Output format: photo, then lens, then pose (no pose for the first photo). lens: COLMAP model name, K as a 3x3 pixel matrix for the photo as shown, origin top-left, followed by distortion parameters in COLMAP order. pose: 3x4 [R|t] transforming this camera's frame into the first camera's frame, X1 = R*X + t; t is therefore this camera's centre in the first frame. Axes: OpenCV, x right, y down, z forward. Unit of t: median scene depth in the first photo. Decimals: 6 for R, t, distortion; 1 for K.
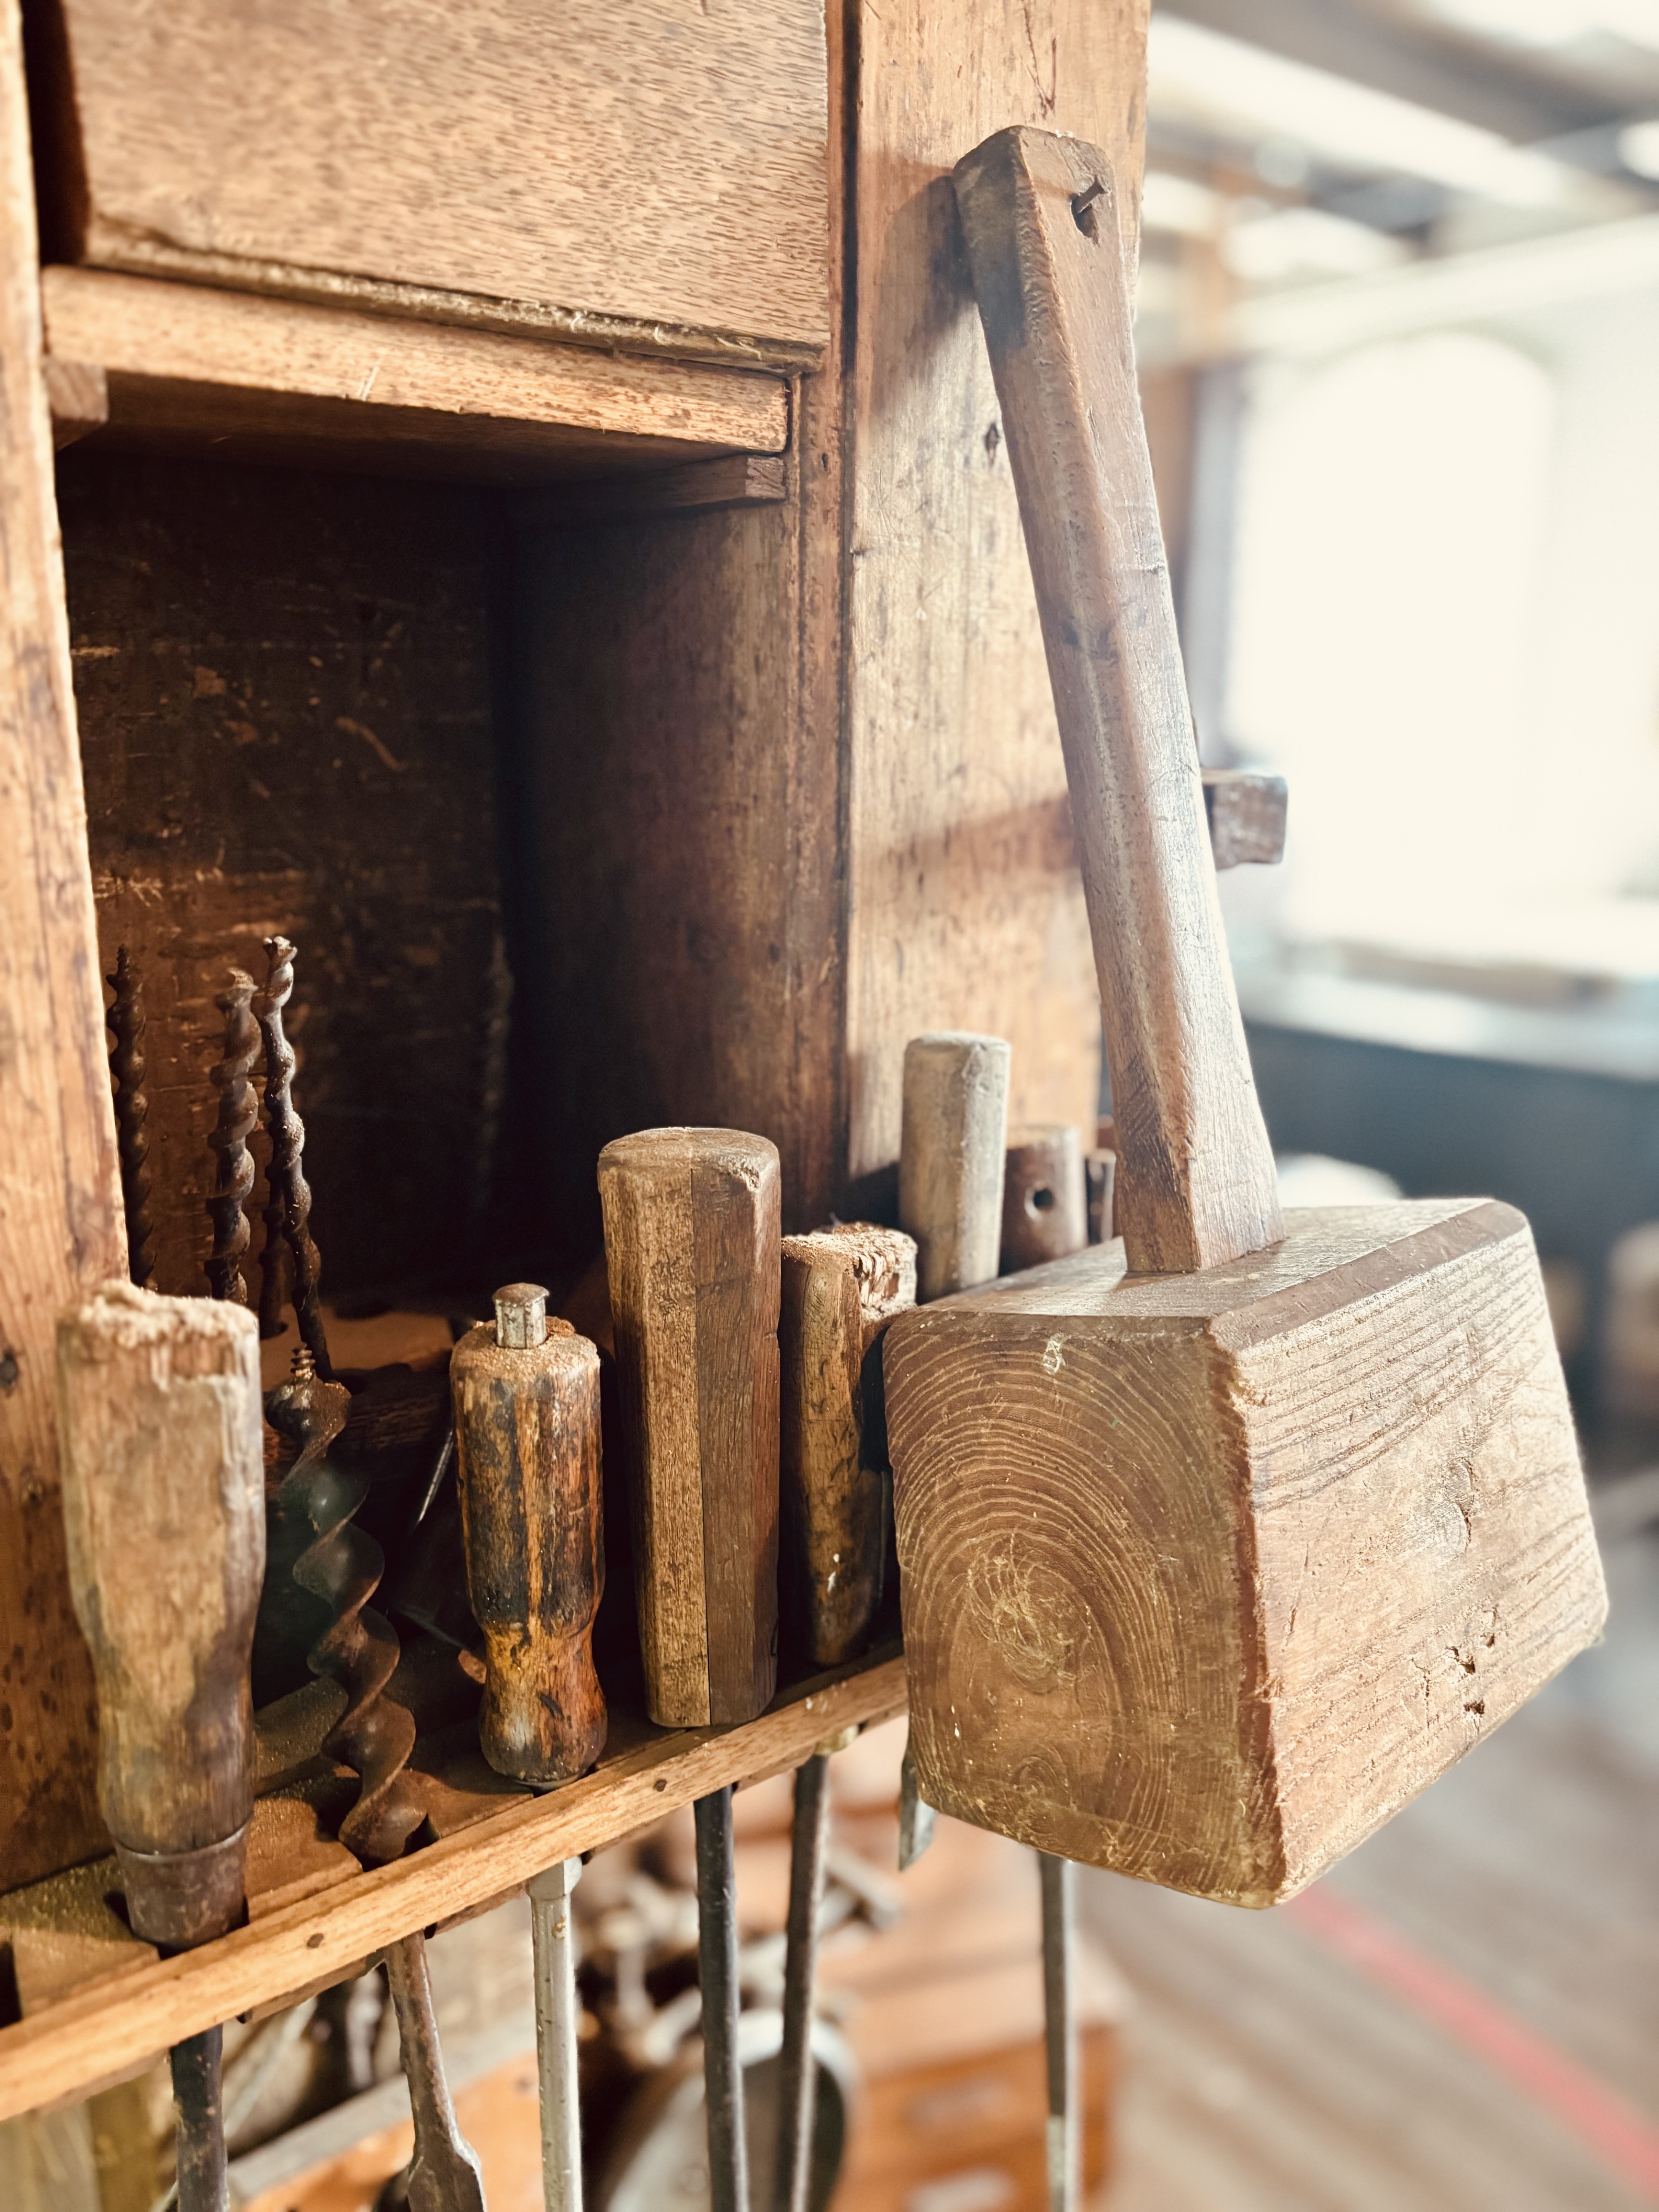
lens RADIAL K [[1686.6, 0, 829.5], [0, 1686.6, 1106.0], [0, 0, 1]] dist [-0.000408, -0.000157]
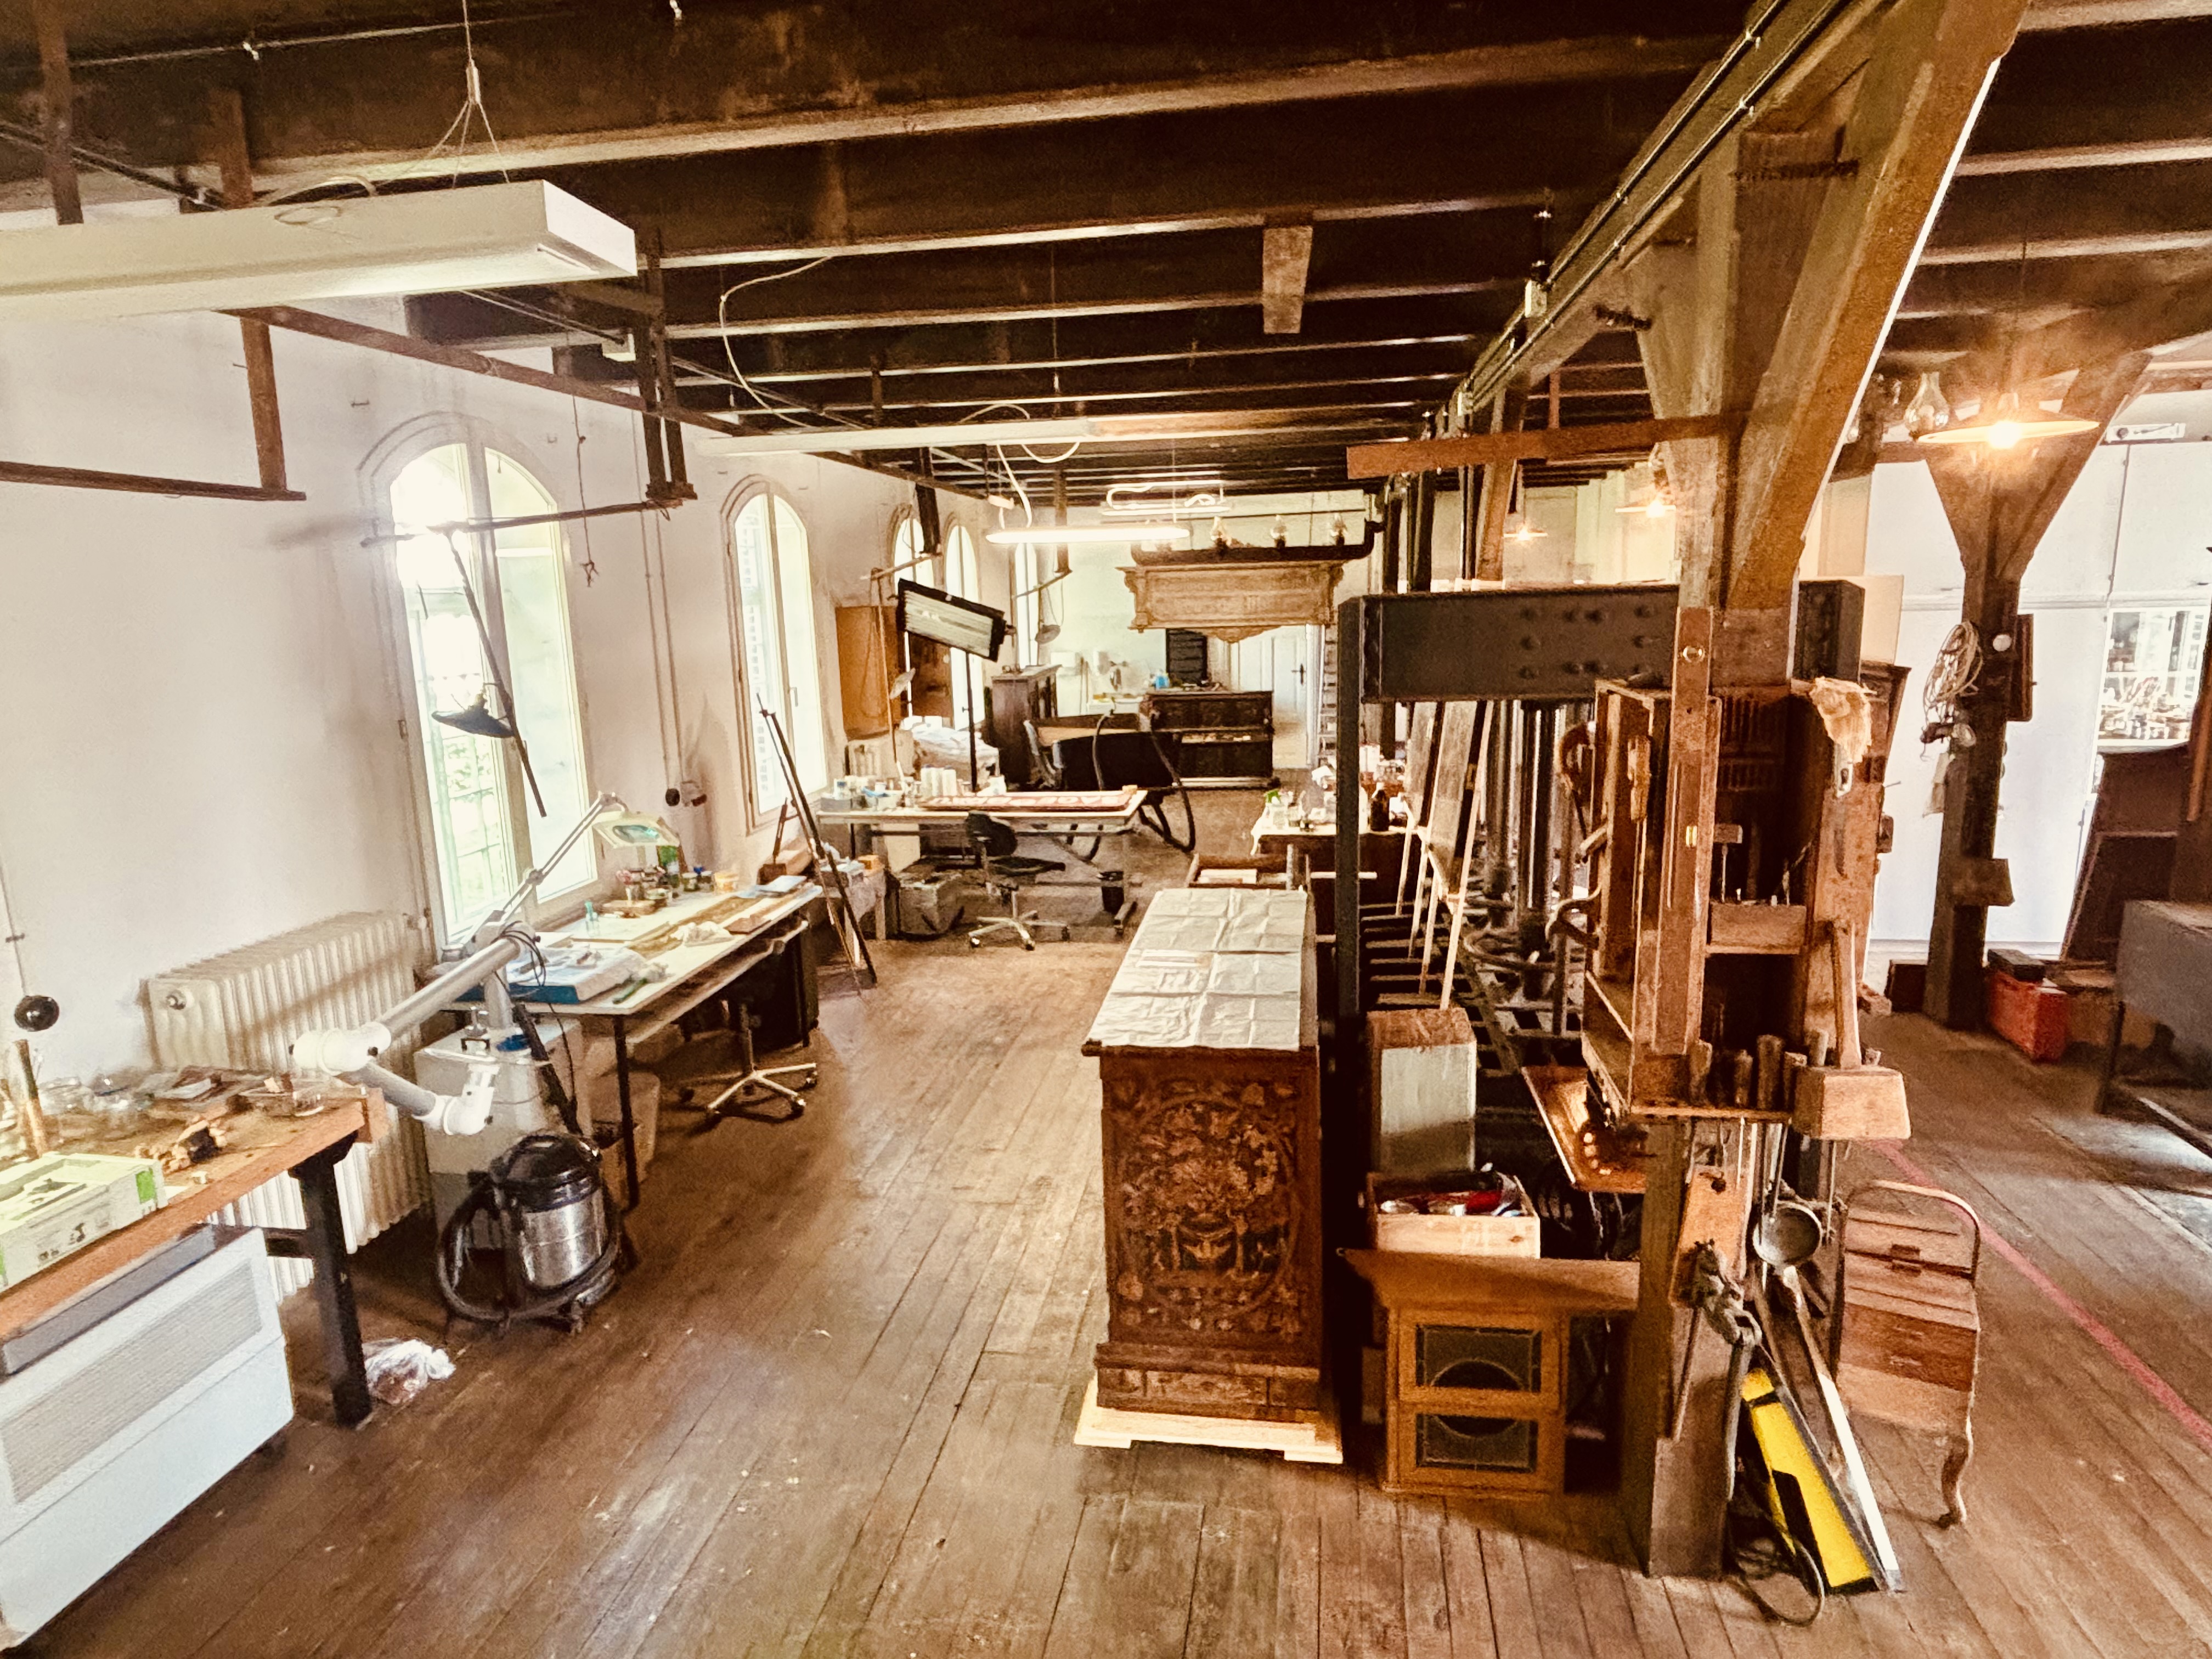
lens RADIAL K [[1302.4, 0, 1106.0], [0, 1302.4, 829.5], [0, 0, 1]] dist [0.003994, 0.002766]
pose [[0.673688, 0.125696, -0.728248, 2.225576], [-0.136058, 0.989680, 0.044954, -0.822788], [0.726383, 0.068799, 0.683838, -5.740891]]
